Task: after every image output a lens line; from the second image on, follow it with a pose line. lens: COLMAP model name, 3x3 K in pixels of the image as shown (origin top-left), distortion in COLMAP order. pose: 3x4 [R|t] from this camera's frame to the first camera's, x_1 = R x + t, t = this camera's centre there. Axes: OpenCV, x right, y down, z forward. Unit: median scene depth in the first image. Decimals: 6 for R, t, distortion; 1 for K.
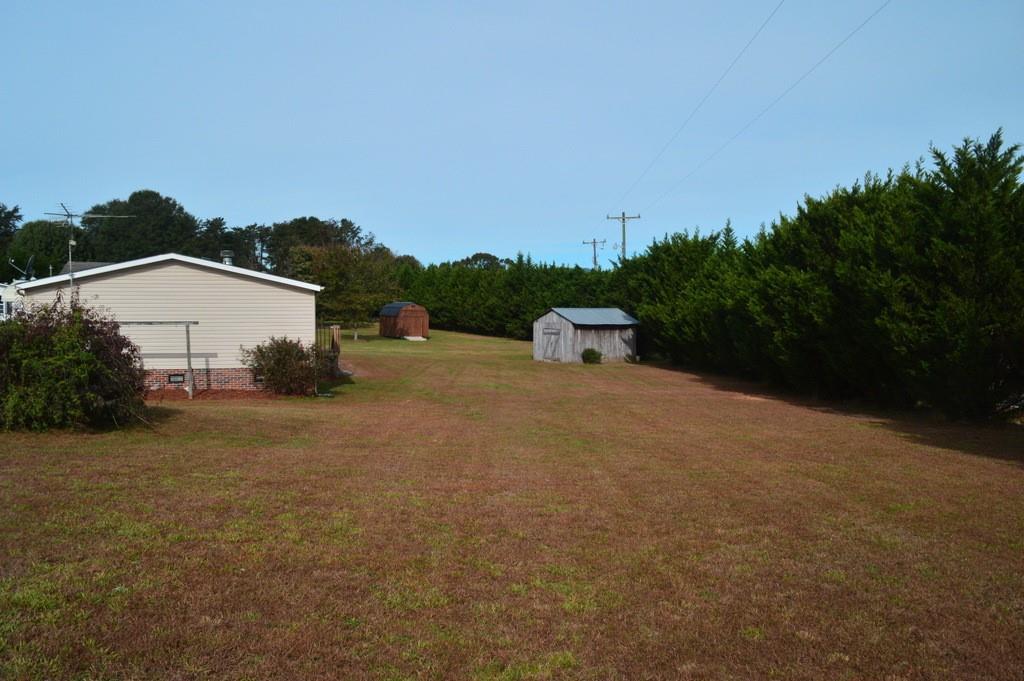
lens RADIAL K [[820.9, 0, 509.8], [0, 820.9, 342.3], [0, 0, 1]] dist [-0.092840, 0.020319]
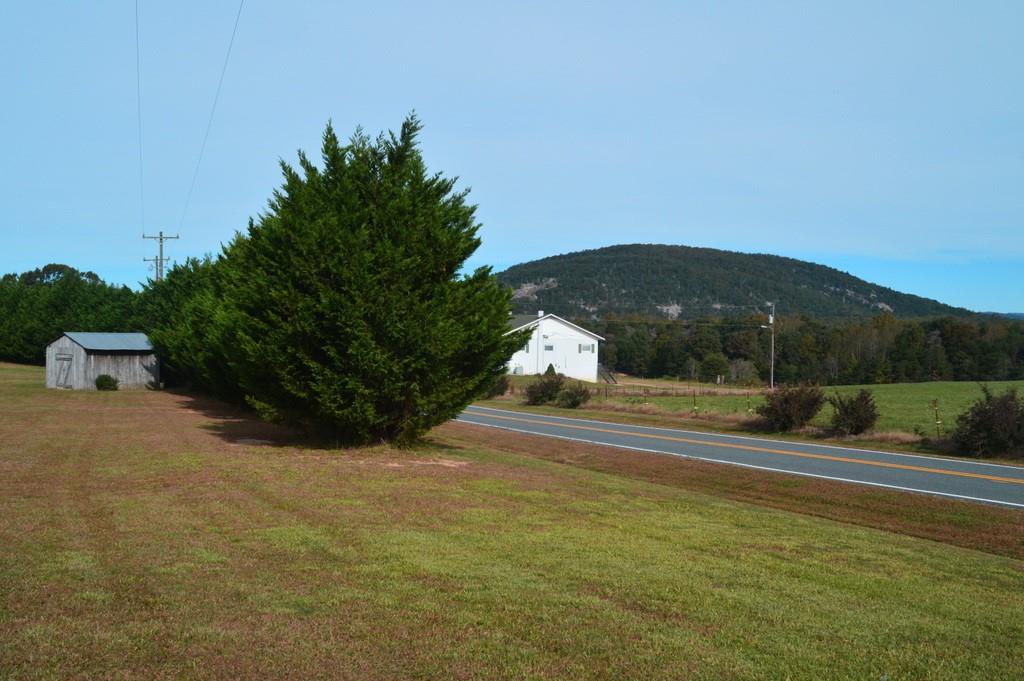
lens RADIAL K [[1009.5, 0, 514.2], [0, 1009.5, 342.1], [0, 0, 1]] dist [-0.089450, 0.000000]
pose [[0.929310, 0.006538, 0.369244, 0.108747], [0.006367, 0.999411, -0.033720, 0.011129], [-0.369247, 0.033688, 0.928721, -0.246858]]
